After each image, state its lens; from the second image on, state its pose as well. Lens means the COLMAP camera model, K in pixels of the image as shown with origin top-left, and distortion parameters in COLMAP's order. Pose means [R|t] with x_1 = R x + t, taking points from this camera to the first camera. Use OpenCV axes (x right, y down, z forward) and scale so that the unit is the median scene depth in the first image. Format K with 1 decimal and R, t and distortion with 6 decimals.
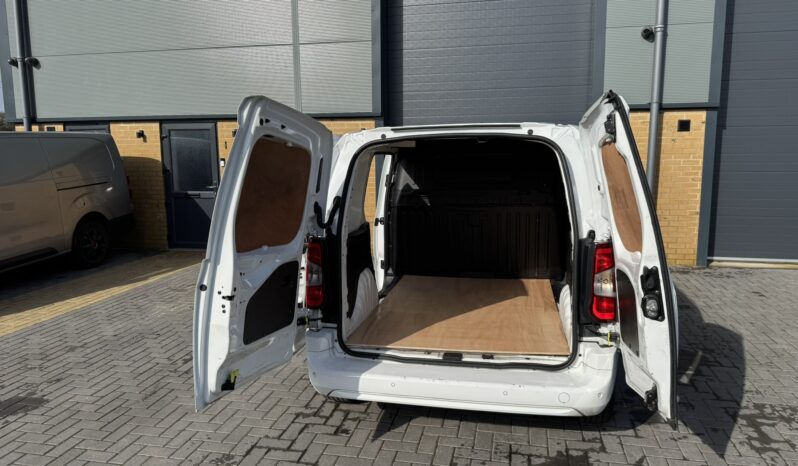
lens RADIAL K [[558.8, 0, 396.2], [0, 558.8, 232.7], [0, 0, 1]] dist [0.055493, -0.071316]
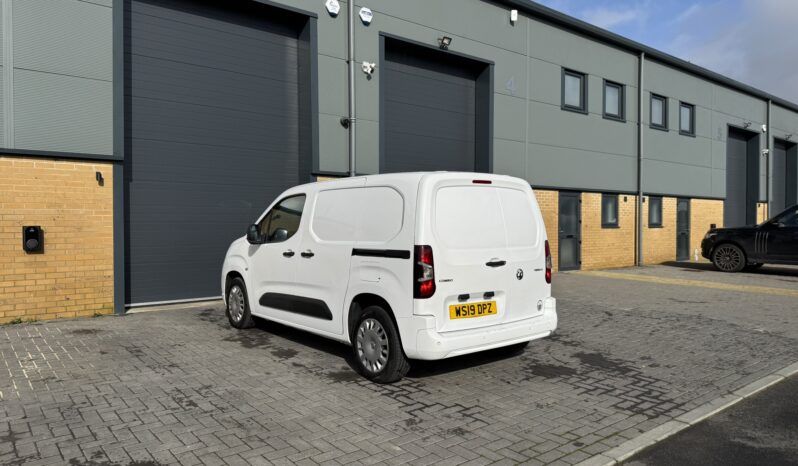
lens RADIAL K [[558.8, 0, 398.7], [0, 558.8, 232.0], [0, 0, 1]] dist [0.055493, -0.071316]
pose [[0.628342, -0.005715, 0.777916, -0.826255], [0.102018, 0.991943, -0.075115, 0.047047], [-0.771219, 0.126560, 0.623862, 0.119304]]
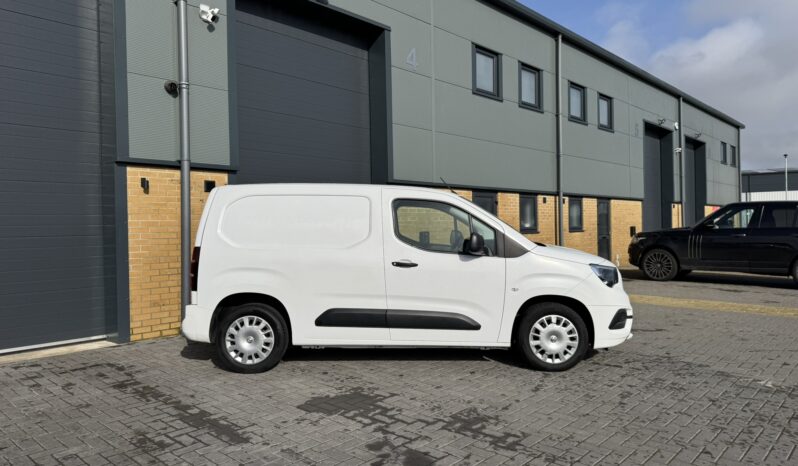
lens RADIAL K [[558.8, 0, 402.8], [0, 558.8, 230.5], [0, 0, 1]] dist [0.055493, -0.071316]
pose [[0.498681, -0.004875, 0.866772, -0.281346], [0.132603, 0.988642, -0.070730, 0.003690], [-0.856583, 0.150209, 0.493664, 0.359363]]
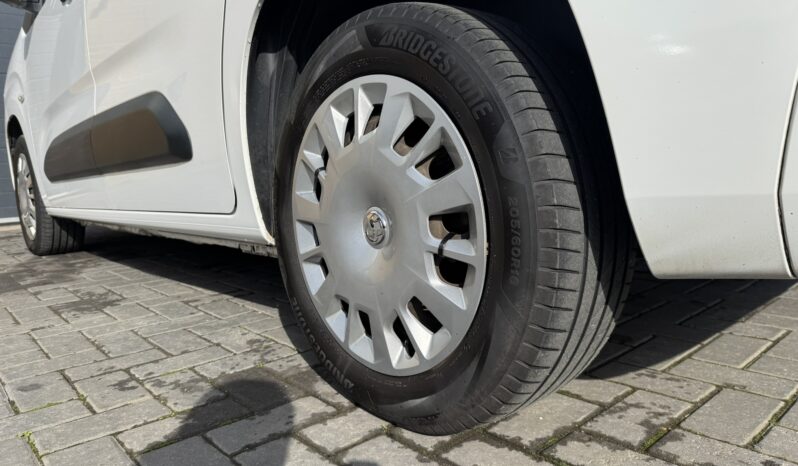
lens RADIAL K [[558.8, 0, 395.9], [0, 558.8, 234.6], [0, 0, 1]] dist [0.055493, -0.071316]
pose [[0.585596, -0.123271, 0.801175, -0.230138], [0.164332, 0.985899, 0.031579, 0.163456], [-0.793771, 0.113166, 0.597597, 0.681032]]
